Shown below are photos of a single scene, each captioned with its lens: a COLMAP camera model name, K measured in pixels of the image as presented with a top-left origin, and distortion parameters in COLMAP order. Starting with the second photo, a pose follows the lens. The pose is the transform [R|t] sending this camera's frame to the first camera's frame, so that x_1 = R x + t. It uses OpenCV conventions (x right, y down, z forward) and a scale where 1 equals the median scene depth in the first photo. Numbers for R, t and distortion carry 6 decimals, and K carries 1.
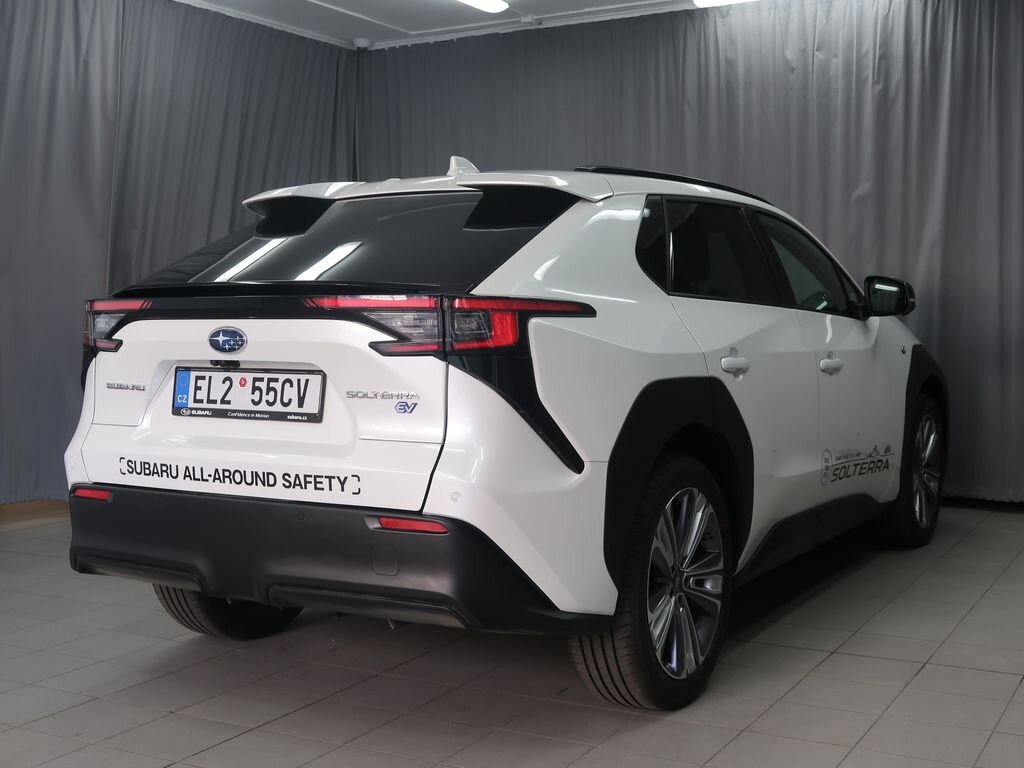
lens RADIAL K [[1312.6, 0, 515.8], [0, 1312.6, 385.2], [0, 0, 1]] dist [-0.007538, 0.000000]
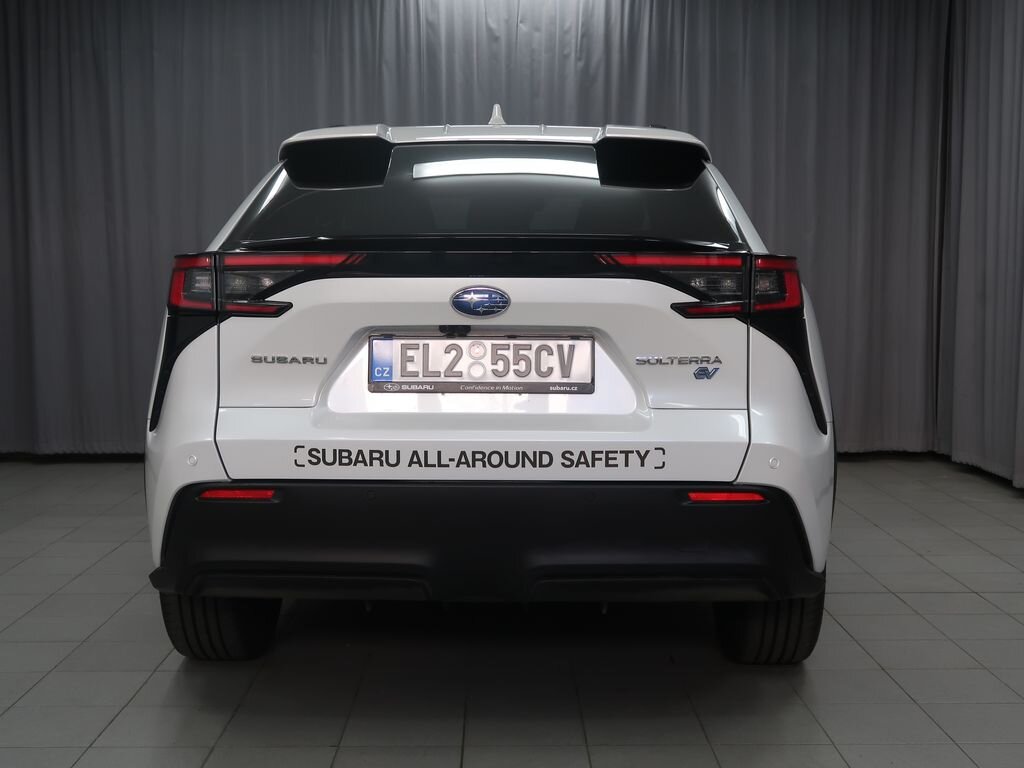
lens RADIAL K [[1312.6, 0, 519.6], [0, 1312.6, 380.3], [0, 0, 1]] dist [-0.007538, 0.000000]
pose [[0.865798, -0.030956, 0.499436, -0.626788], [0.020851, 0.999450, 0.025800, -0.004485], [-0.499959, -0.011924, 0.865967, 0.235978]]
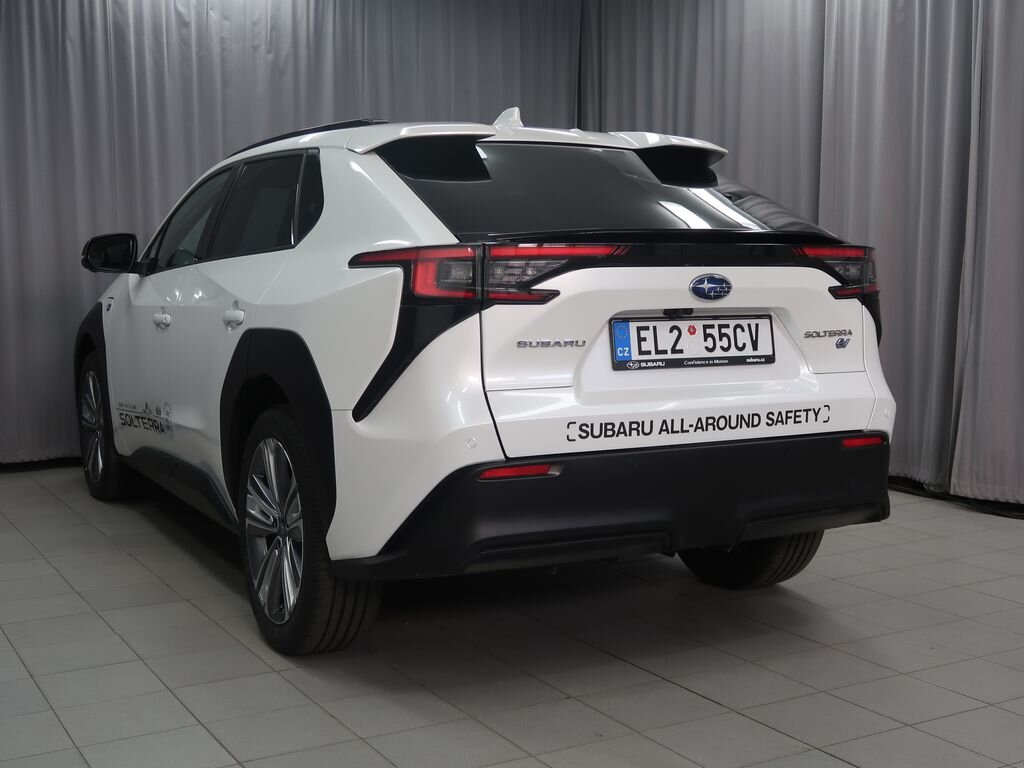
lens RADIAL K [[1312.6, 0, 520.5], [0, 1312.6, 382.8], [0, 0, 1]] dist [-0.007538, 0.000000]
pose [[0.509004, -0.069805, 0.857929, -1.149222], [0.048477, 0.997449, 0.052395, -0.021281], [-0.859398, 0.014920, 0.511089, 0.610518]]
